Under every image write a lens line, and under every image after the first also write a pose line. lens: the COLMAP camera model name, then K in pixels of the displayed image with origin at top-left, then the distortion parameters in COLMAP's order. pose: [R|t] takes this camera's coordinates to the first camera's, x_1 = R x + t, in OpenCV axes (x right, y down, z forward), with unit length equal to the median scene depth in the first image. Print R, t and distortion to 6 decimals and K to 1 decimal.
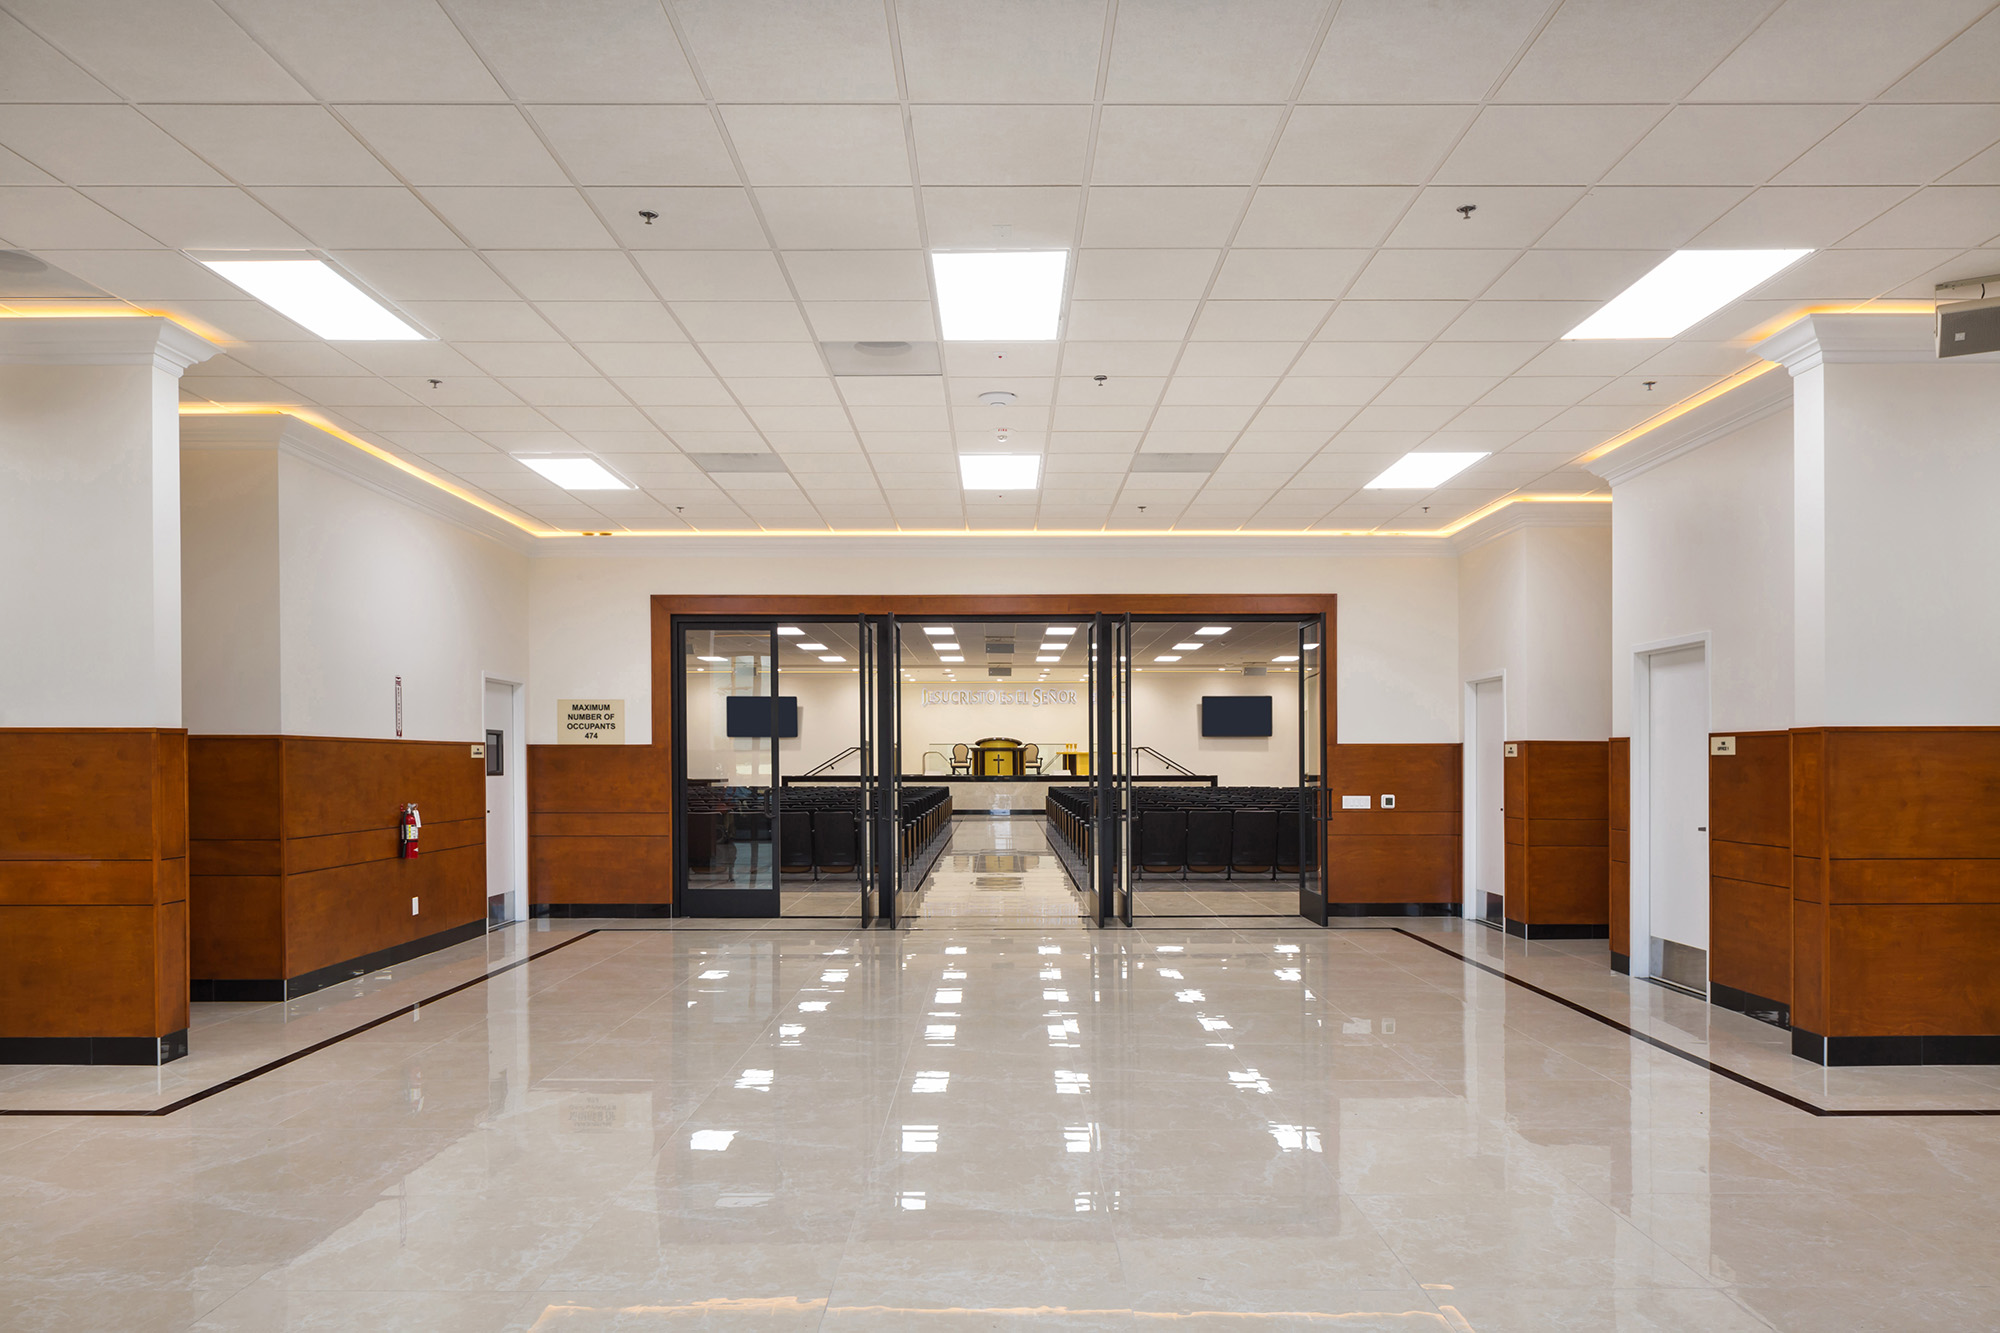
lens RADIAL K [[1408.1, 0, 1000.0], [0, 1408.1, 666.5], [0, 0, 1]] dist [-0.003102, 0.002594]
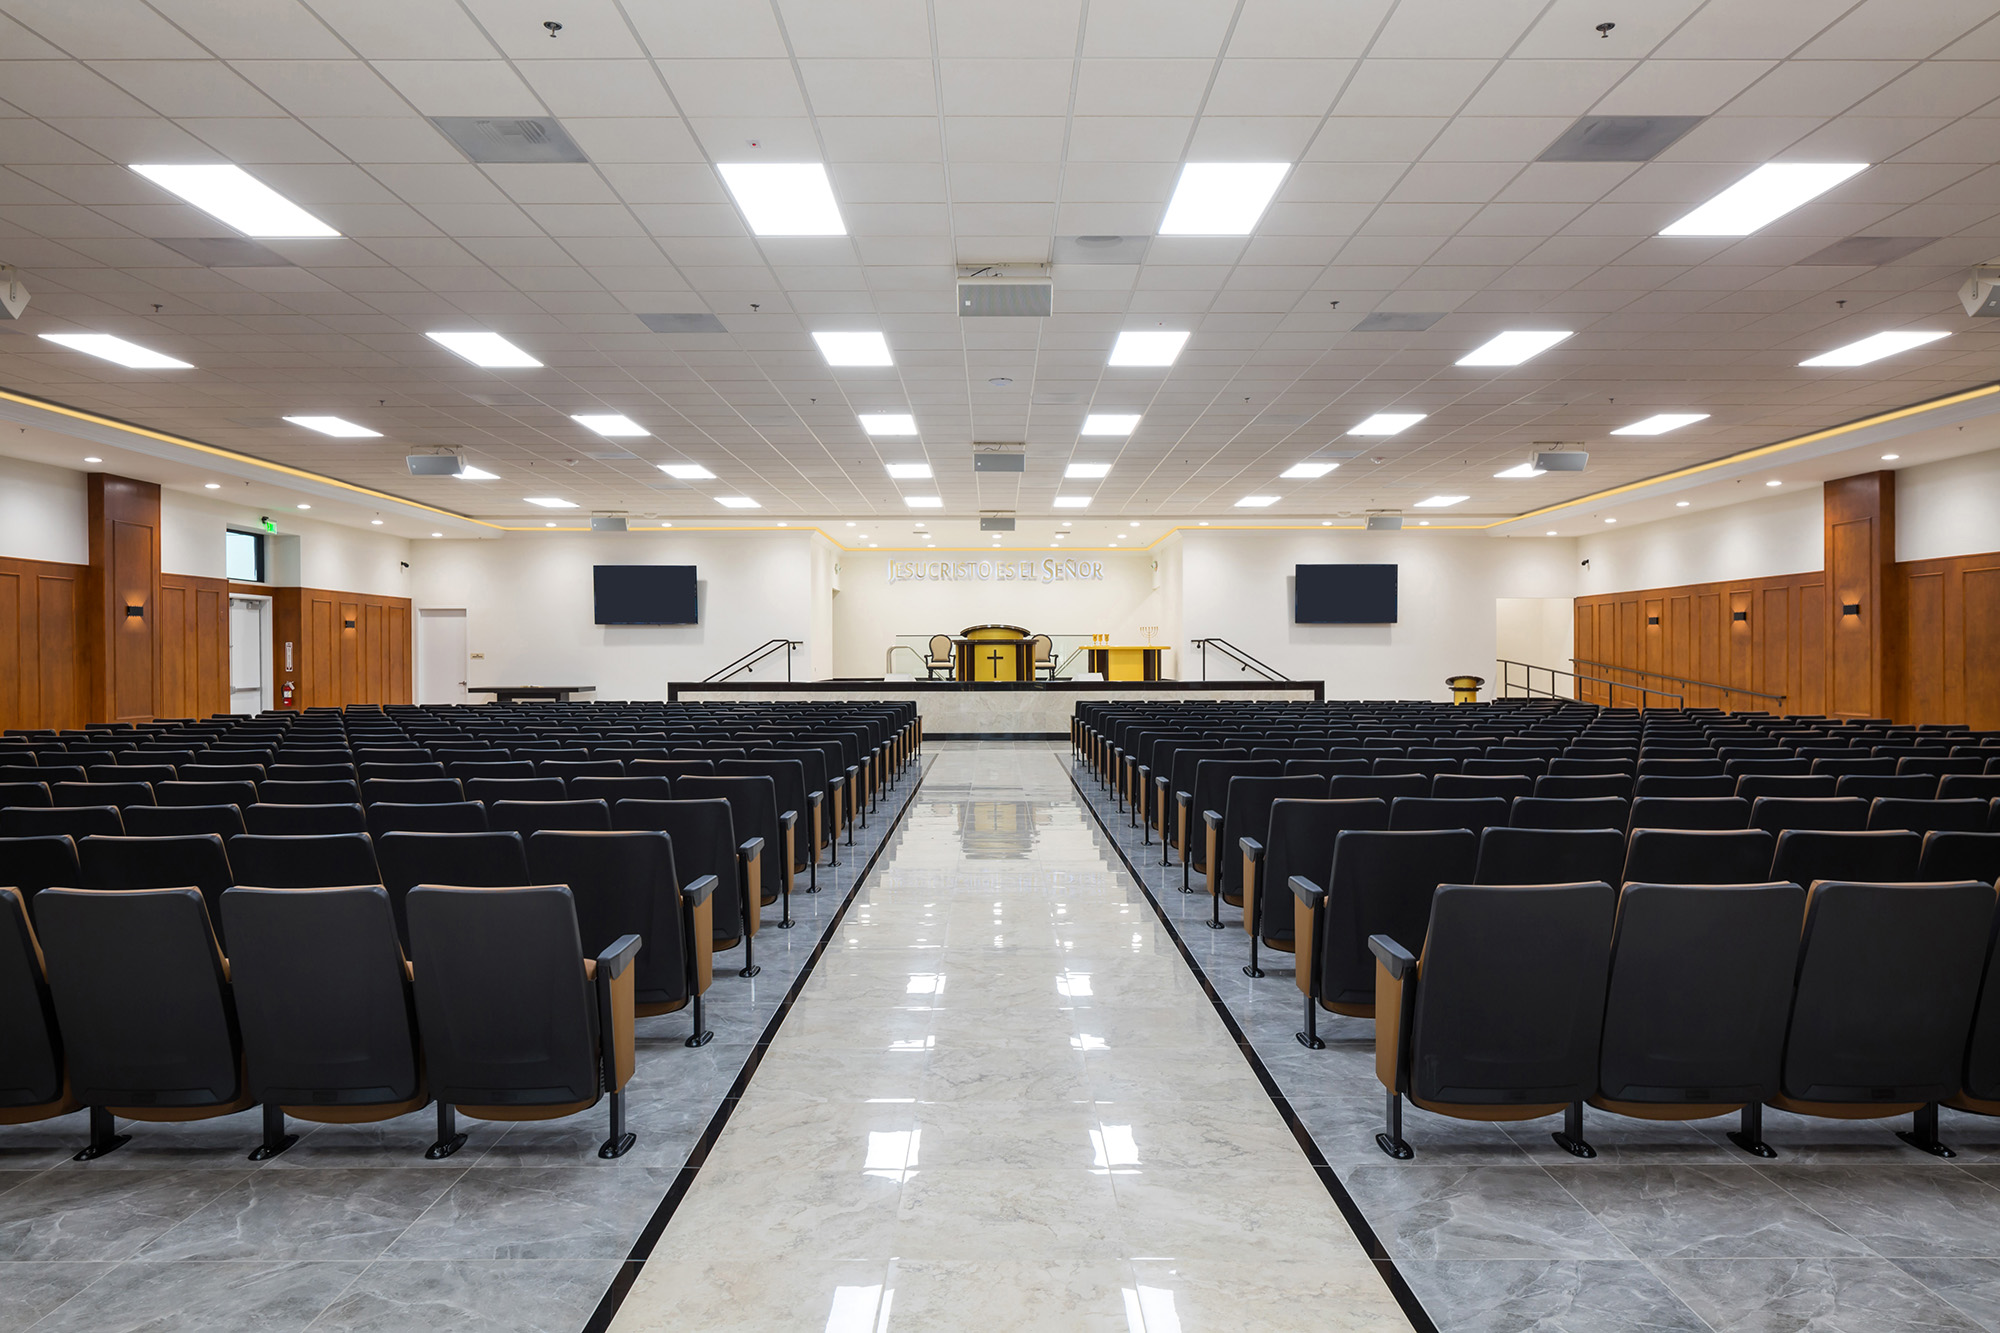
lens RADIAL K [[1408.1, 0, 1000.0], [0, 1408.1, 666.5], [0, 0, 1]] dist [-0.003102, 0.002594]
pose [[0.999992, -0.000682, 0.003854, -0.001344], [0.000398, 0.997316, 0.073218, 0.021404], [-0.003894, -0.073216, 0.997308, 0.332379]]
